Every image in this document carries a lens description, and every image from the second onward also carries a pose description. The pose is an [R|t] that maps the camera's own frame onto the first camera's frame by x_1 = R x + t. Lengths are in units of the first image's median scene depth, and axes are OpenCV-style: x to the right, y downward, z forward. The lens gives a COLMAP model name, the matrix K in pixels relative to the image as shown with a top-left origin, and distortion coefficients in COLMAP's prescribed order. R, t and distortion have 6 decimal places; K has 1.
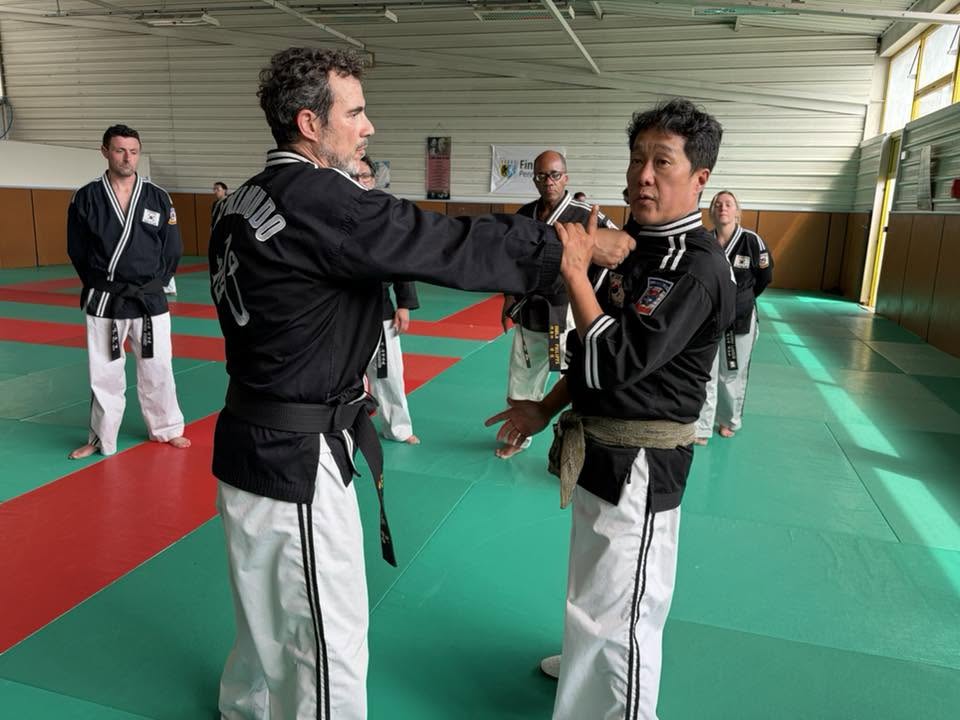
lens RADIAL K [[726.8, 0, 480.0], [0, 726.8, 360.0], [0, 0, 1]] dist [0.007038, 0.004250]
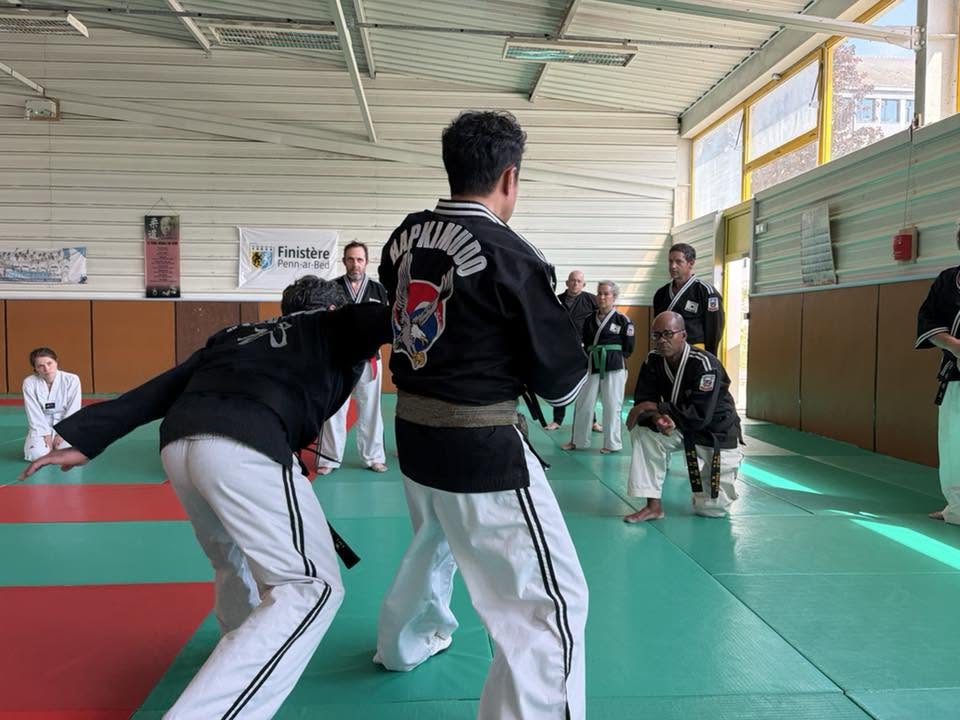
lens RADIAL K [[726.8, 0, 480.0], [0, 726.8, 360.0], [0, 0, 1]] dist [0.007038, 0.004250]
pose [[0.940010, -0.036839, 0.339153, -0.008996], [0.091556, 0.984923, -0.146778, -0.026481], [-0.328632, 0.169025, 0.929210, 0.245718]]
